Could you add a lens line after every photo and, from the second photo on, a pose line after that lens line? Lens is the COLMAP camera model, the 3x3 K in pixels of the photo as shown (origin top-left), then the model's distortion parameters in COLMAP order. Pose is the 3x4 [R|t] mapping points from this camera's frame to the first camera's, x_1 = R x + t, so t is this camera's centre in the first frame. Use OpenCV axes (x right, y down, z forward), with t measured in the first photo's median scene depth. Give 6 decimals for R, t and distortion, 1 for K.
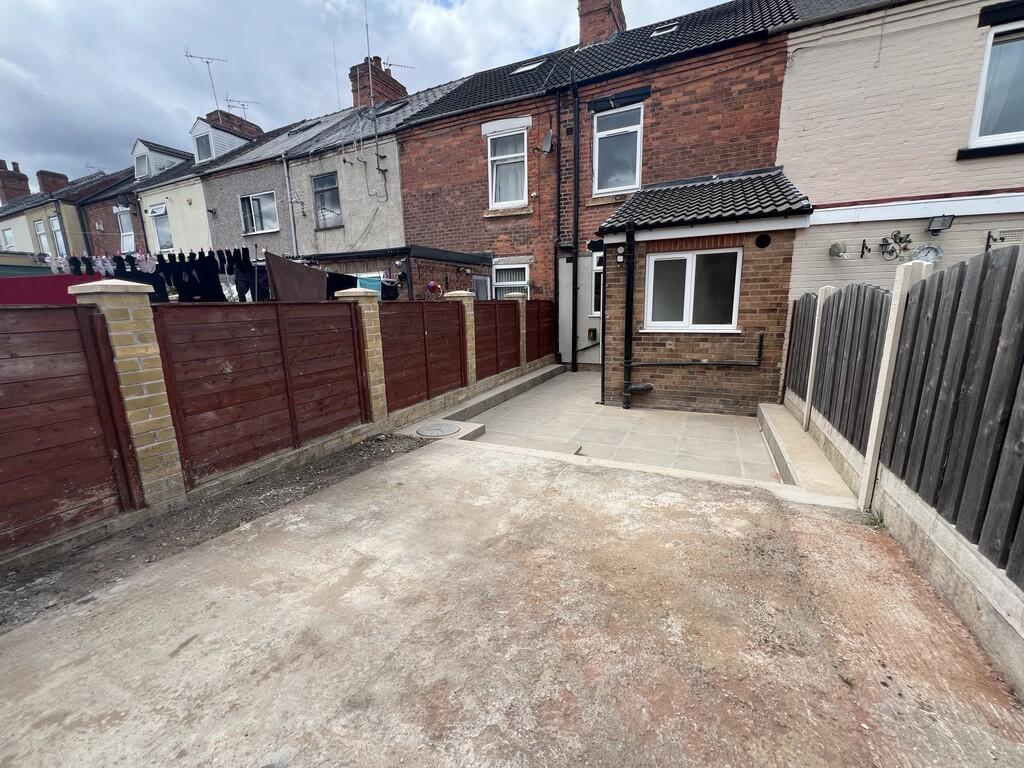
lens RADIAL K [[412.1, 0, 512.0], [0, 412.1, 384.0], [0, 0, 1]] dist [0.000995, 0.000425]
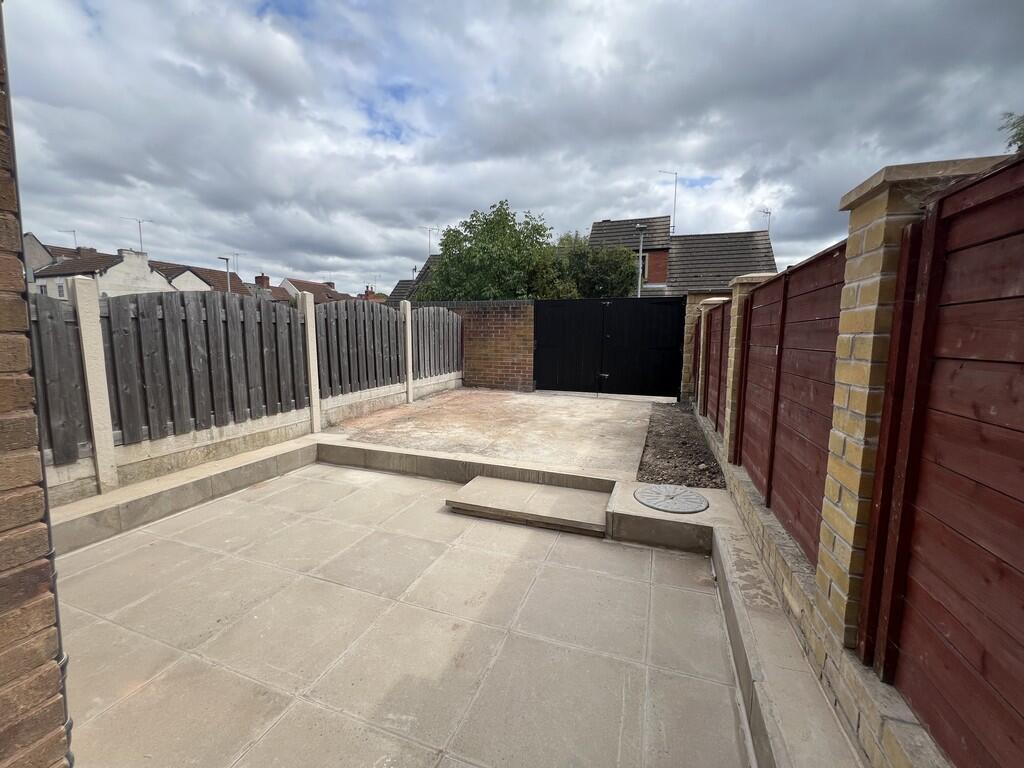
lens RADIAL K [[412.1, 0, 512.0], [0, 412.1, 384.0], [0, 0, 1]] dist [0.000995, 0.000425]
pose [[-0.994943, 0.023874, -0.097559, 0.147690], [-0.007098, 0.952196, 0.305404, -0.312404], [0.100187, 0.304552, -0.947212, 1.978001]]
